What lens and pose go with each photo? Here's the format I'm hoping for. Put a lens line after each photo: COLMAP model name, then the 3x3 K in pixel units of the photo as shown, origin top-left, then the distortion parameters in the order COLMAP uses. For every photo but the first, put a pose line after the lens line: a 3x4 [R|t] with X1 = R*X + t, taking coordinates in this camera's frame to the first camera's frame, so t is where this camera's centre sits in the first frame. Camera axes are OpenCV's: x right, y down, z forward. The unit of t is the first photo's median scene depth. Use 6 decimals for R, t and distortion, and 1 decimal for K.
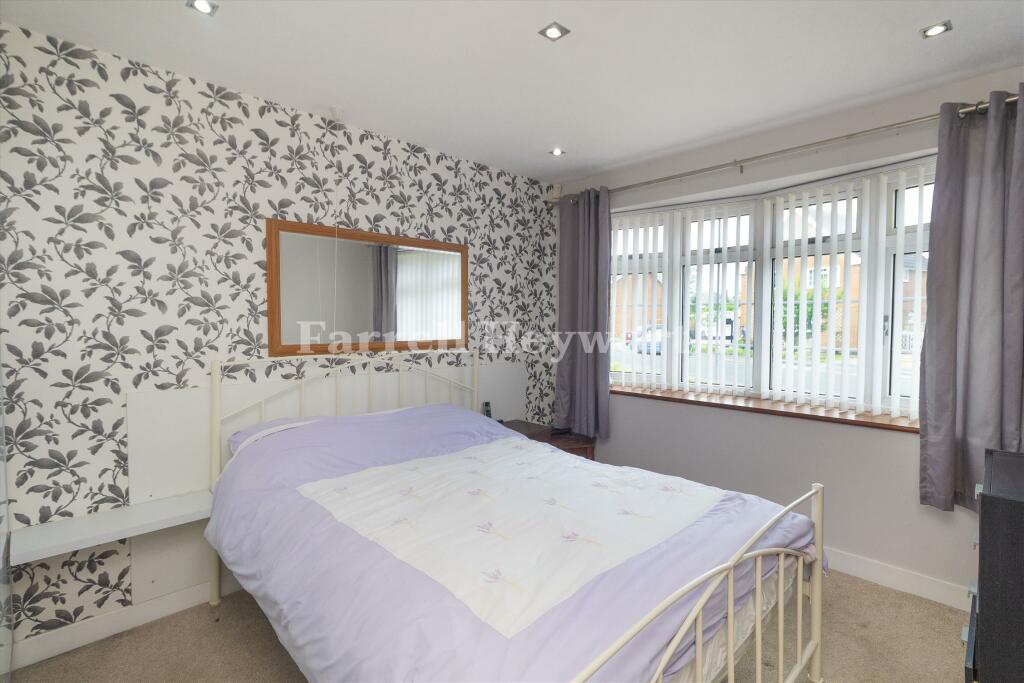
lens RADIAL K [[480.9, 0, 481.2], [0, 480.9, 339.1], [0, 0, 1]] dist [0.002515, 0.000373]
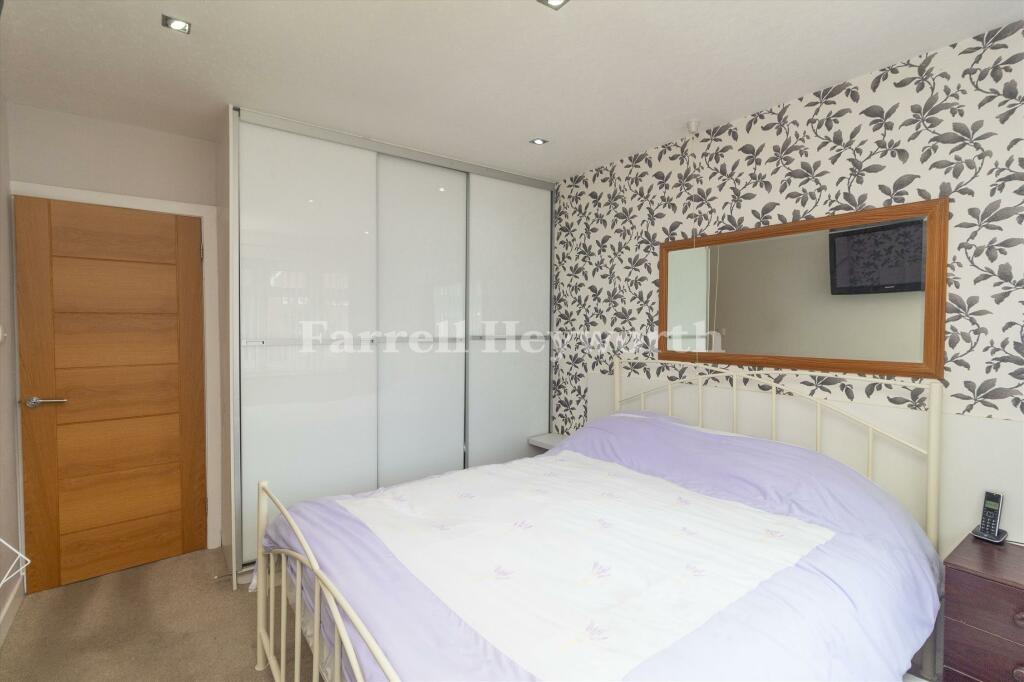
lens RADIAL K [[480.9, 0, 481.2], [0, 480.9, 338.6], [0, 0, 1]] dist [0.002515, 0.000373]
pose [[-0.132984, 0.024620, -0.990812, 0.804853], [-0.043246, 0.998595, 0.030618, -0.032659], [0.990174, 0.046921, -0.131733, 0.727601]]
